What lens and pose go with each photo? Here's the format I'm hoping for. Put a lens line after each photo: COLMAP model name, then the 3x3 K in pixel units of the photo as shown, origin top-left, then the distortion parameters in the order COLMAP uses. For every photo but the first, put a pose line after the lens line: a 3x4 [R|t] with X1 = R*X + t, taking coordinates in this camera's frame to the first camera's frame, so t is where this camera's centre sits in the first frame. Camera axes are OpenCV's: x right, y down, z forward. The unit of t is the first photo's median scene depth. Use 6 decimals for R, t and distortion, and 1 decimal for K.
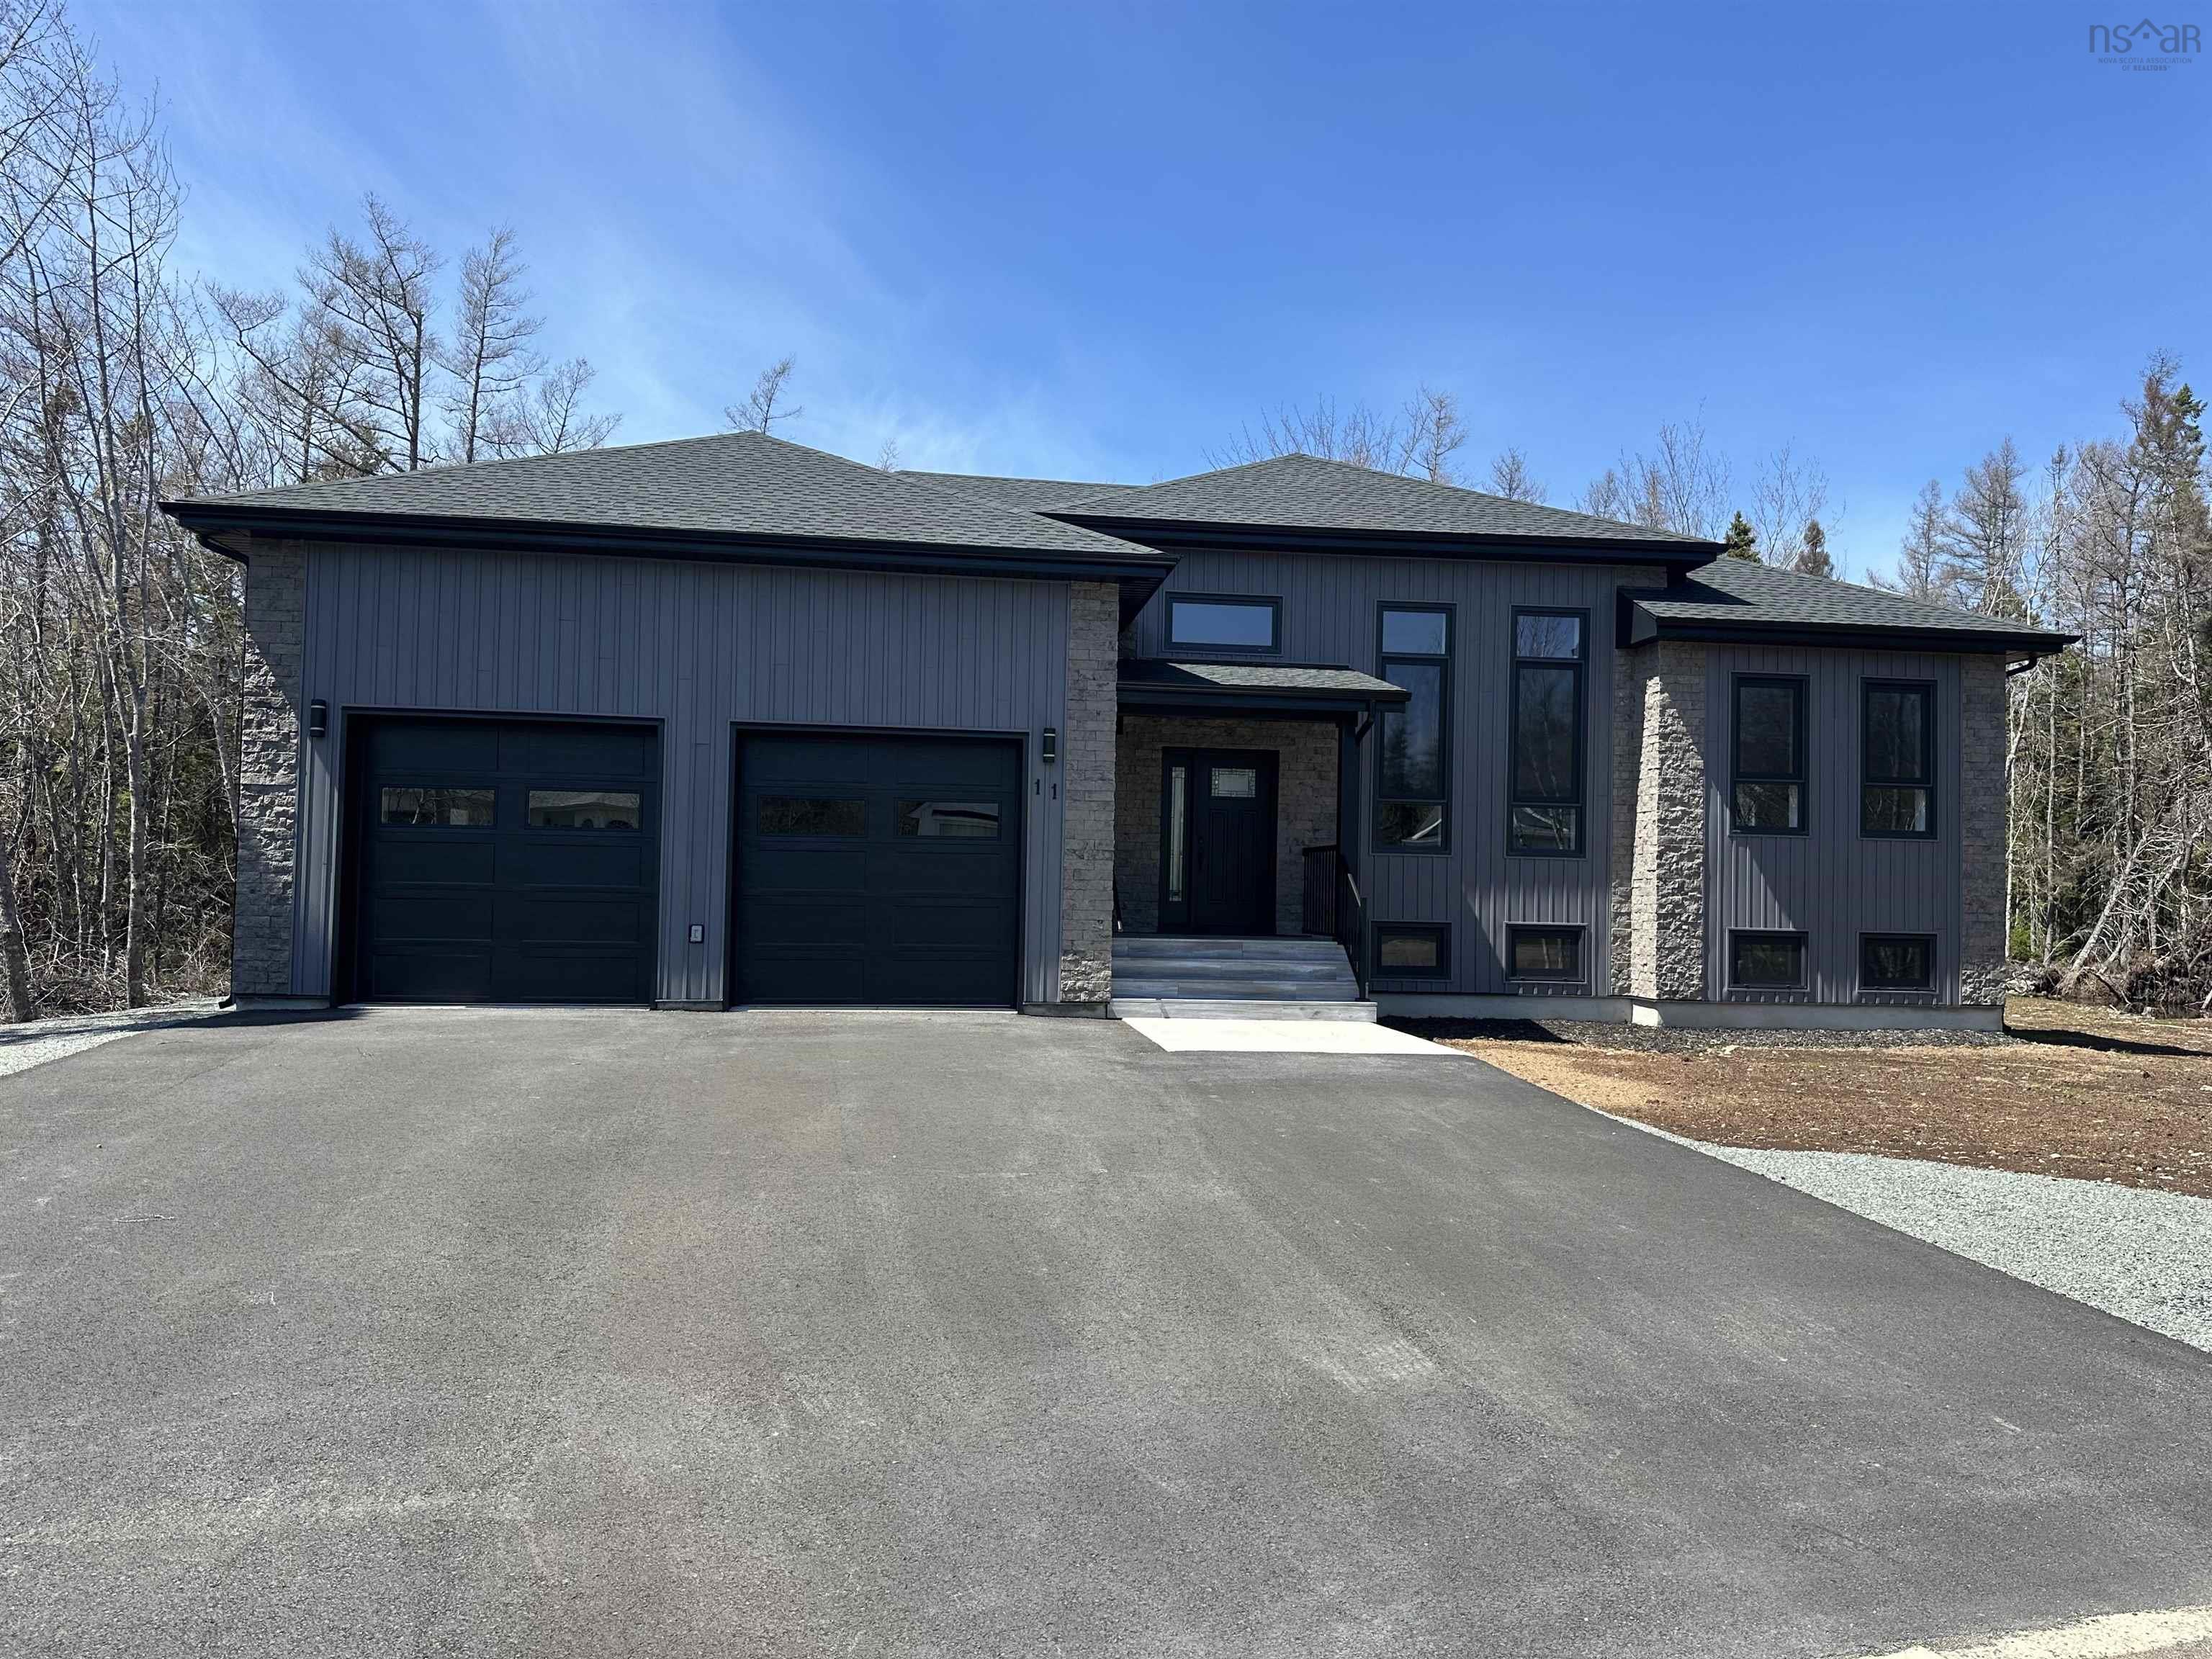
lens RADIAL K [[1535.4, 0, 1107.1], [0, 1535.4, 841.4], [0, 0, 1]] dist [0.161535, -0.297506]
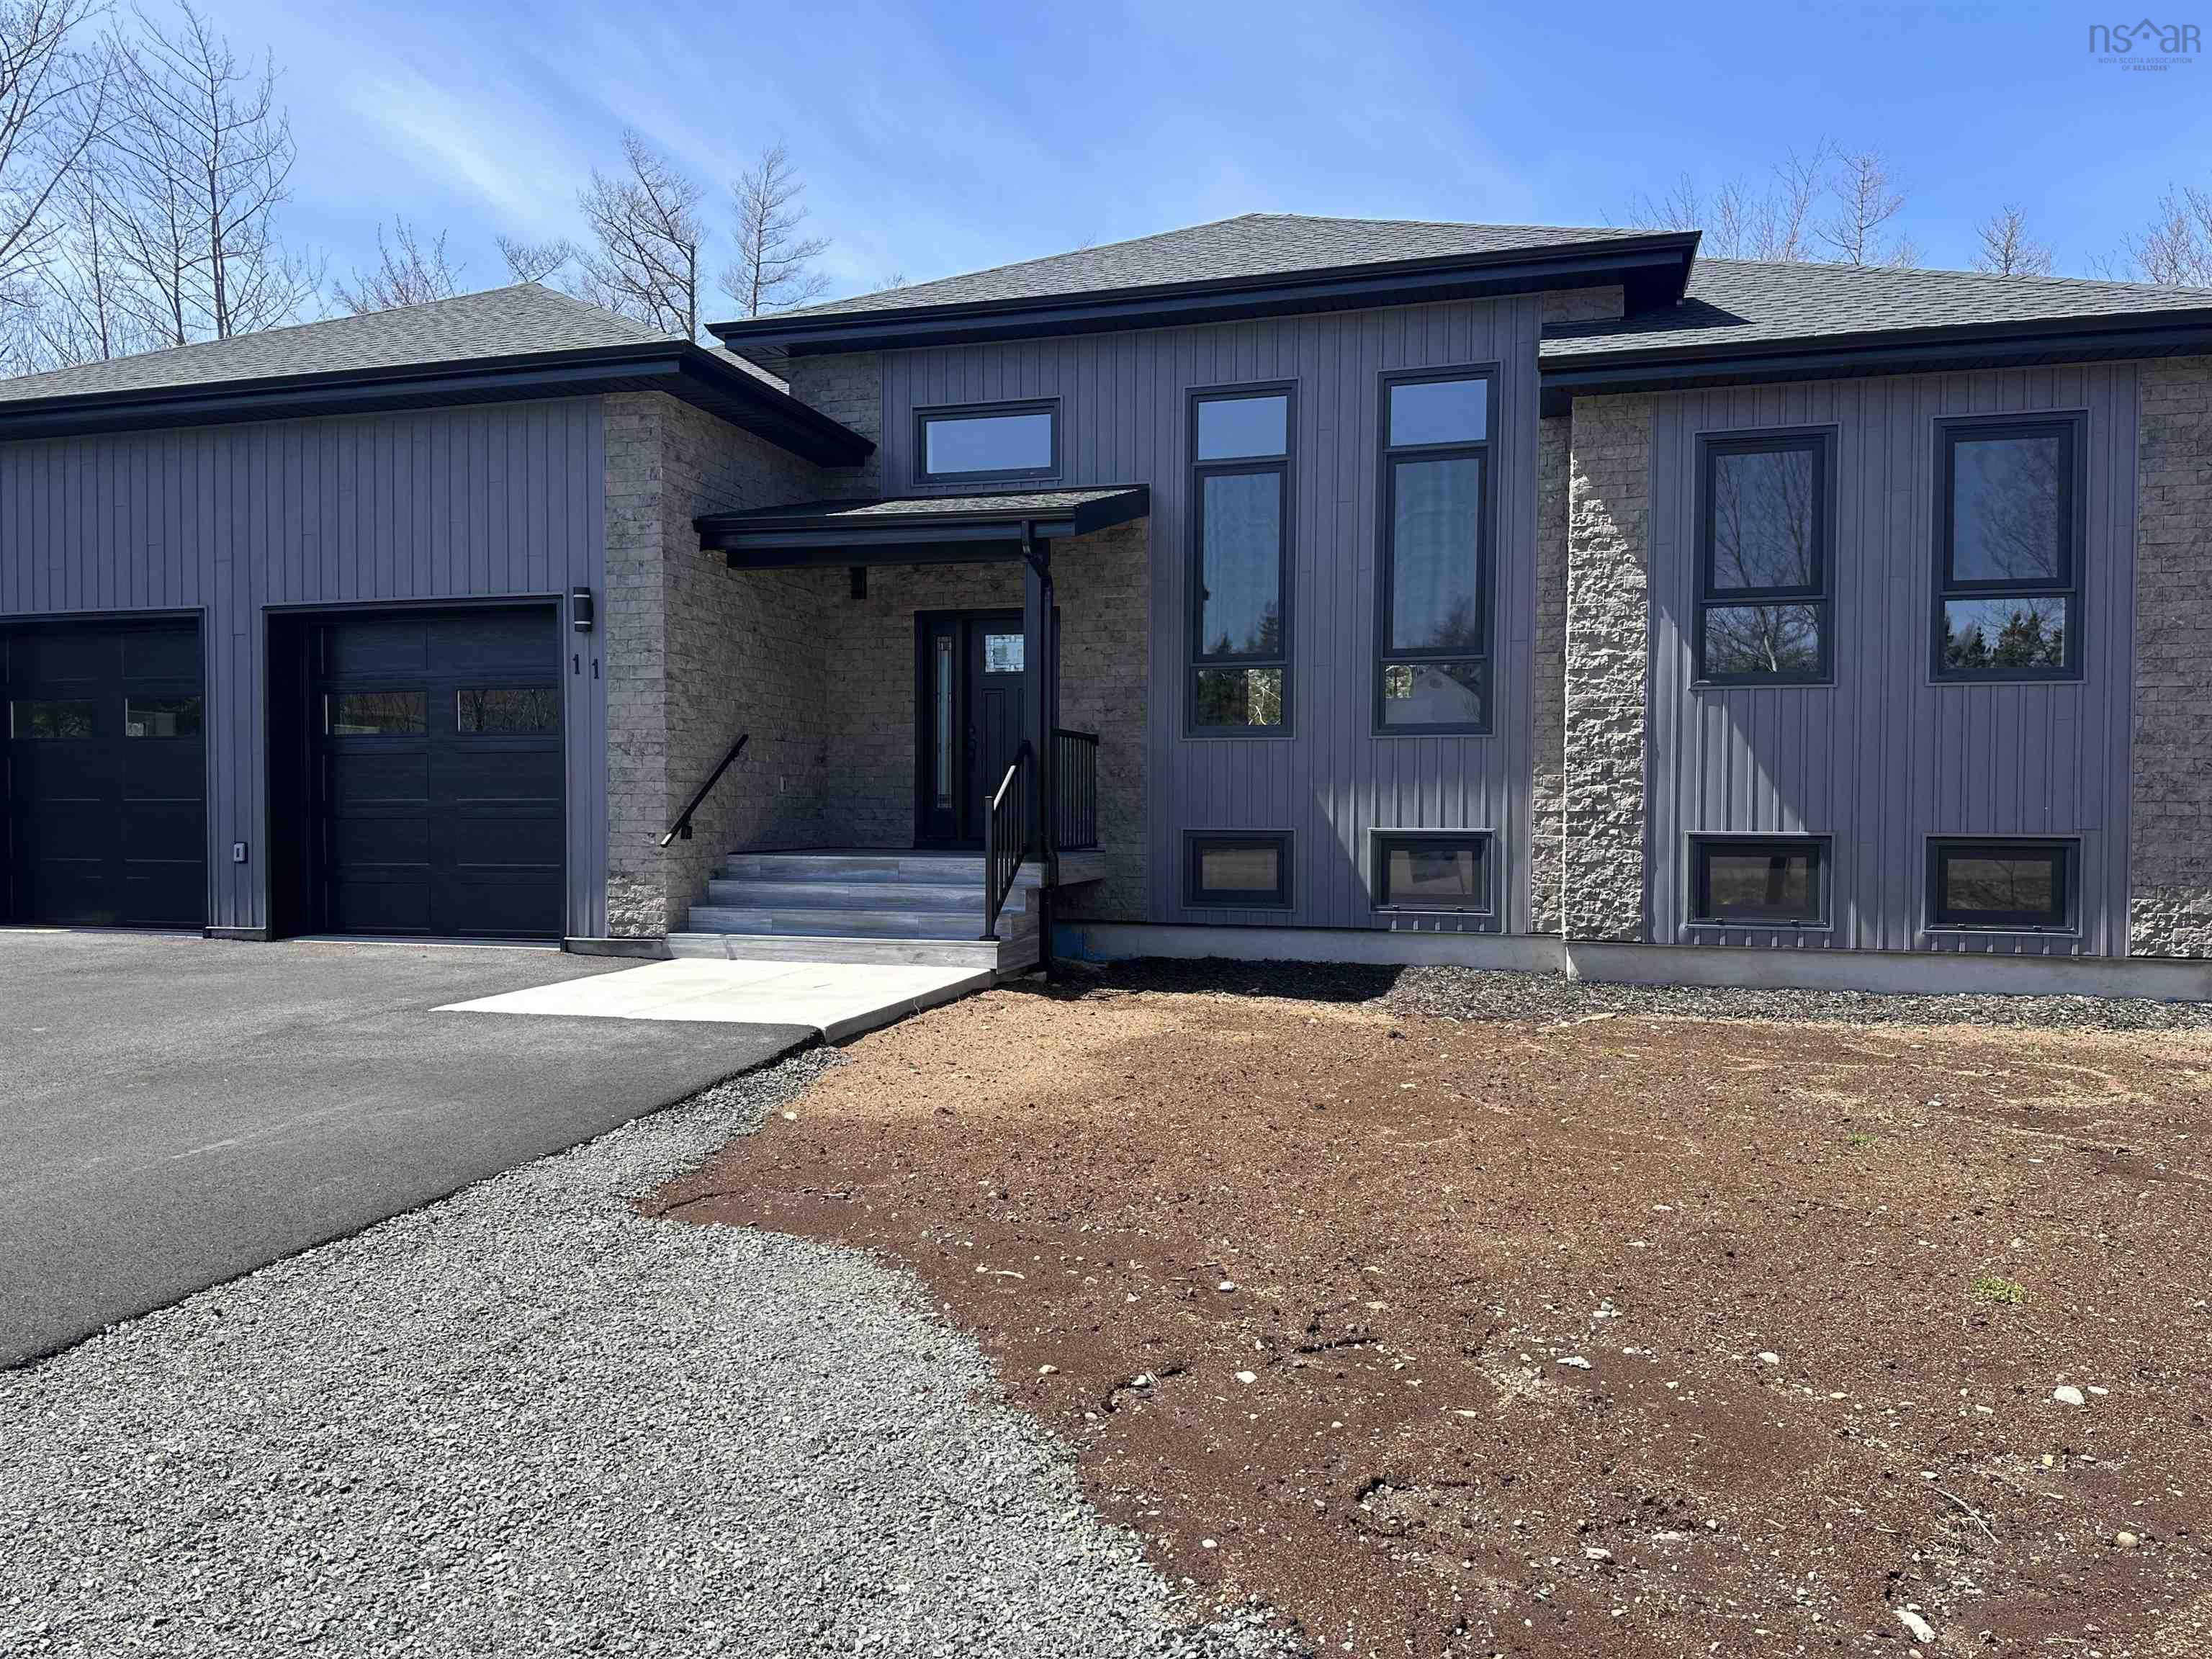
lens RADIAL K [[1544.4, 0, 1095.5], [0, 1544.4, 841.8], [0, 0, 1]] dist [0.126450, -0.178983]
pose [[0.919506, -0.009723, -0.392956, 0.428052], [0.030218, 0.998484, 0.046002, 0.022084], [0.391913, -0.054173, 0.918406, 0.305398]]
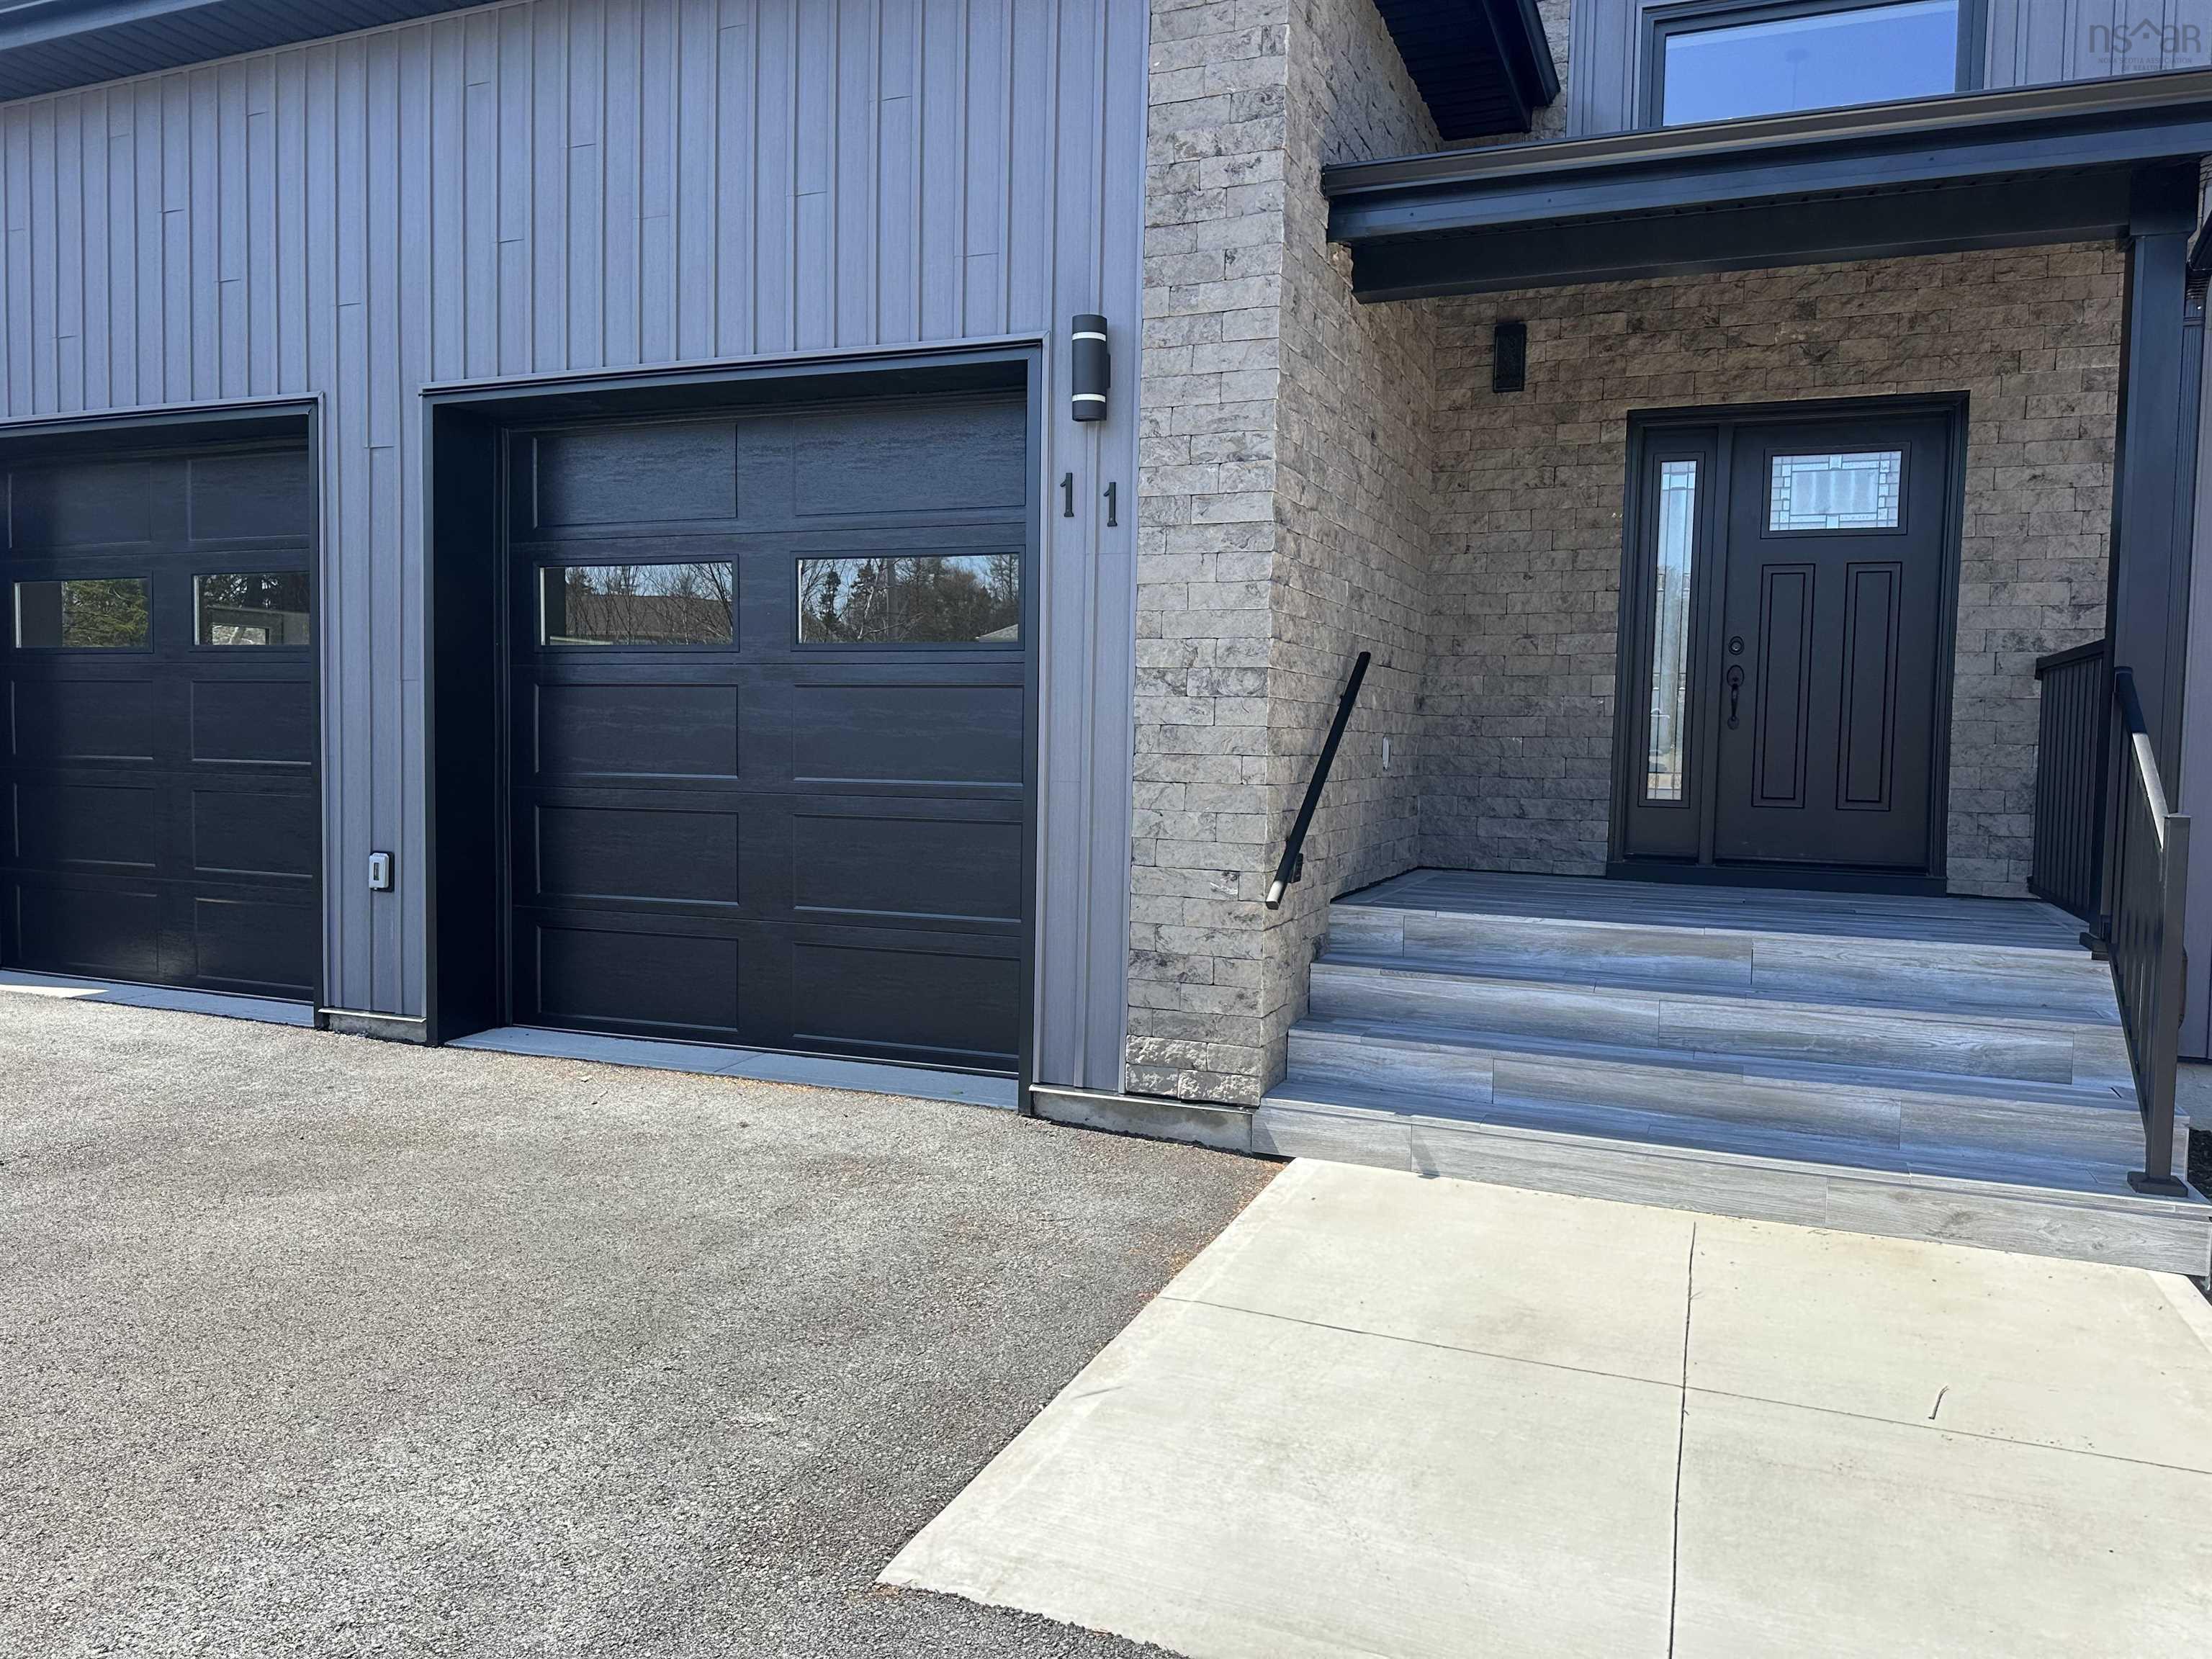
lens RADIAL K [[1544.8, 0, 1094.6], [0, 1544.8, 824.8], [0, 0, 1]] dist [0.123715, -0.208603]
pose [[0.870900, 0.023971, -0.490875, 0.117018], [0.016663, 0.996795, 0.078241, 0.010914], [0.491177, -0.076320, 0.867710, 0.571747]]
